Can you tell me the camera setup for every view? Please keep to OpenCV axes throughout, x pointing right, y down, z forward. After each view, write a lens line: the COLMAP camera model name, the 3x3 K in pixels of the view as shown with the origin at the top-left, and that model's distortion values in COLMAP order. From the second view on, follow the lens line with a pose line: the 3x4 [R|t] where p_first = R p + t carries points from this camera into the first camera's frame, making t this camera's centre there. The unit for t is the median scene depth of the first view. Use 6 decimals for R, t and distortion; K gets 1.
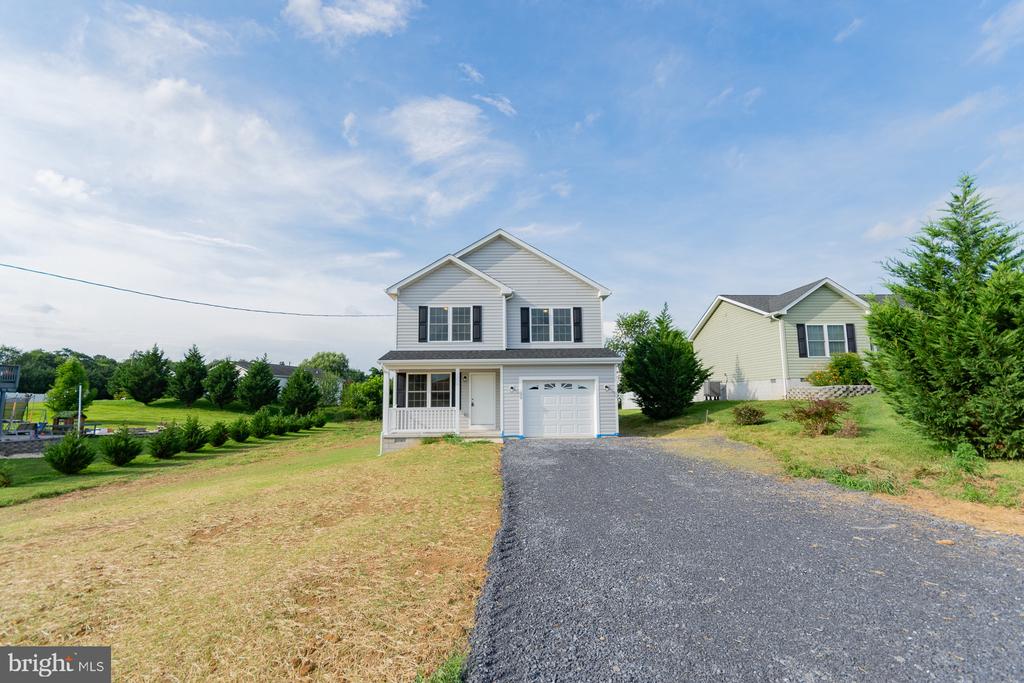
lens RADIAL K [[462.6, 0, 515.9], [0, 462.6, 362.7], [0, 0, 1]] dist [0.013353, -0.003674]
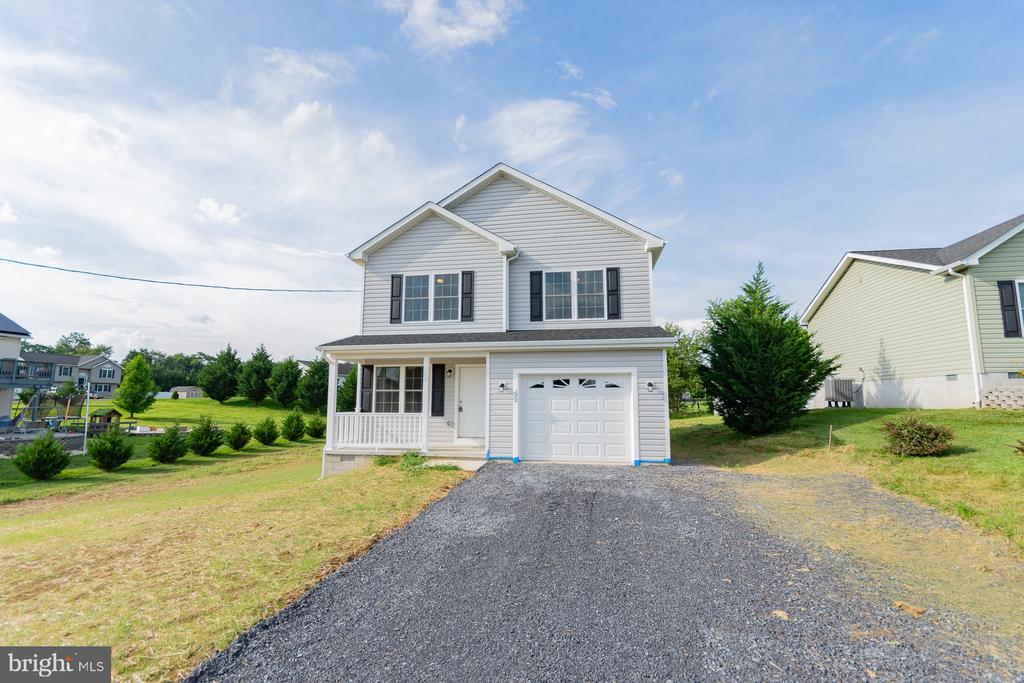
lens RADIAL K [[462.6, 0, 515.0], [0, 462.6, 353.9], [0, 0, 1]] dist [0.013353, -0.003674]
pose [[0.978685, -0.009286, -0.205159, 0.130731], [0.004581, 0.999716, -0.023396, 0.021986], [0.205318, 0.021958, 0.978449, 0.309908]]
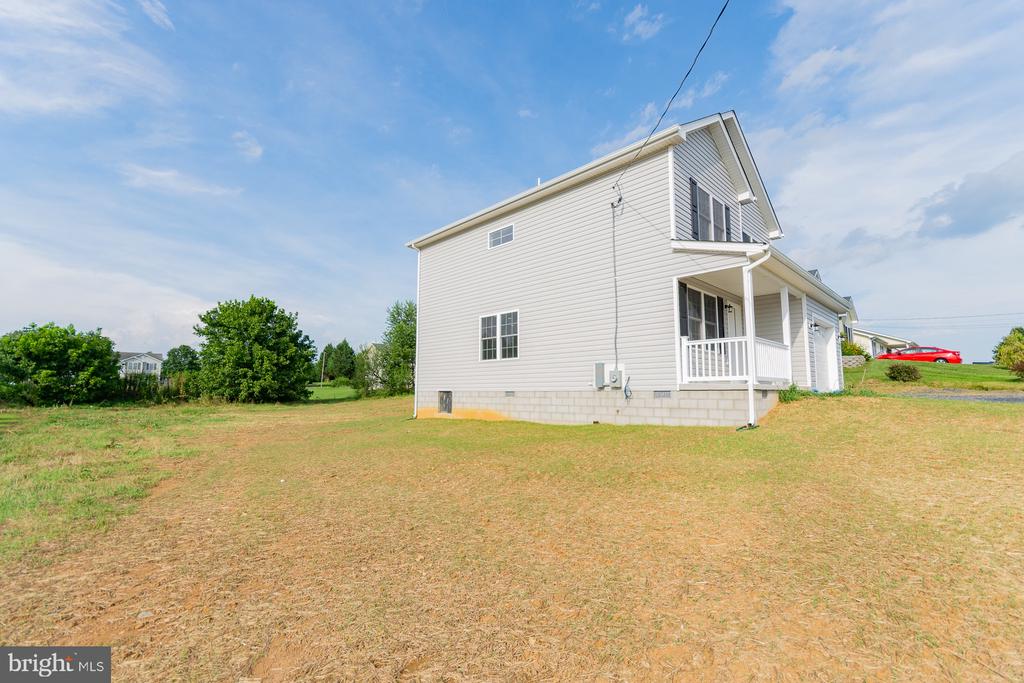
lens RADIAL K [[462.6, 0, 520.5], [0, 462.6, 332.2], [0, 0, 1]] dist [0.013353, -0.003674]
pose [[0.741945, 0.098631, 0.663167, -0.677047], [-0.060436, 0.994932, -0.080357, 0.128756], [-0.667732, 0.019541, 0.744145, 0.650684]]
